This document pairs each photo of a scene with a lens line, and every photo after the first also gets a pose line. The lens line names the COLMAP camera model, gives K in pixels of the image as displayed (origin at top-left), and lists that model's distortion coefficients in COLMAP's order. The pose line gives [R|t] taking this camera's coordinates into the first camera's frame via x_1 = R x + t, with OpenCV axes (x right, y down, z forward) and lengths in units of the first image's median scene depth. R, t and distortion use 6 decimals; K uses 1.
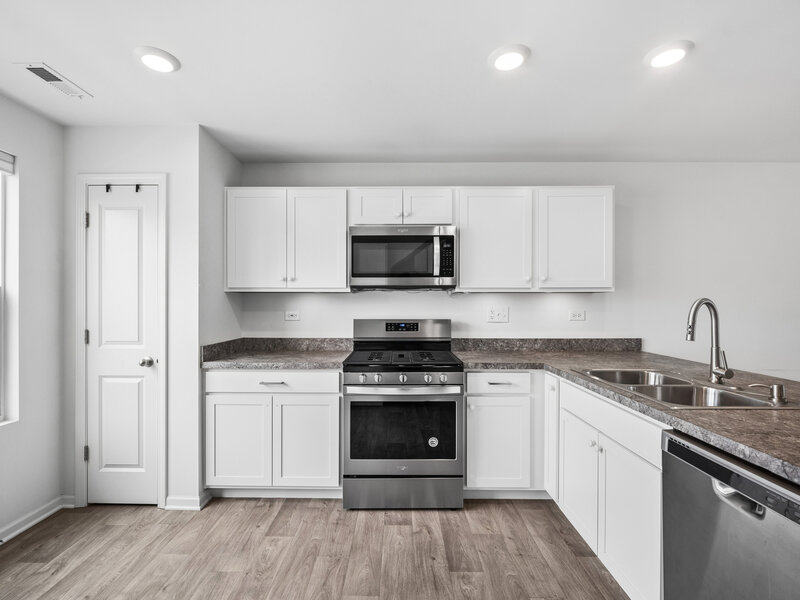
lens RADIAL K [[379.5, 0, 400.0], [0, 379.5, 300.0], [0, 0, 1]] dist [-0.002515, -0.000579]
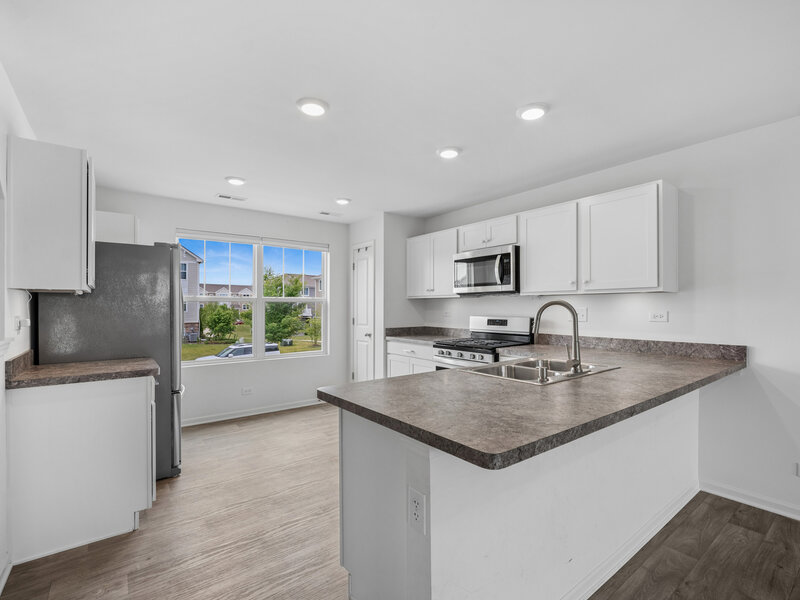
lens RADIAL K [[379.5, 0, 400.0], [0, 379.5, 300.0], [0, 0, 1]] dist [-0.002515, -0.000579]
pose [[0.611018, -0.015696, -0.791461, 0.937777], [0.015024, 0.999853, -0.008230, -0.002119], [0.791474, -0.006862, 0.611164, -0.093622]]
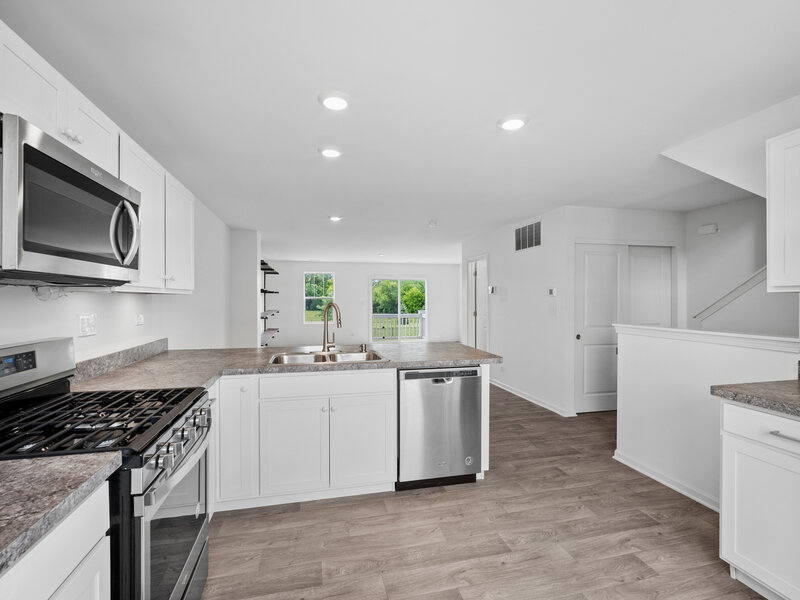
lens RADIAL K [[368.5, 0, 388.2], [0, 368.5, 301.5], [0, 0, 1]] dist [-0.002281, -0.000382]
pose [[-0.217103, 0.005648, 0.976132, -0.546833], [-0.003363, 0.999973, -0.006534, -0.003279], [-0.976143, -0.004702, -0.217078, 0.685546]]
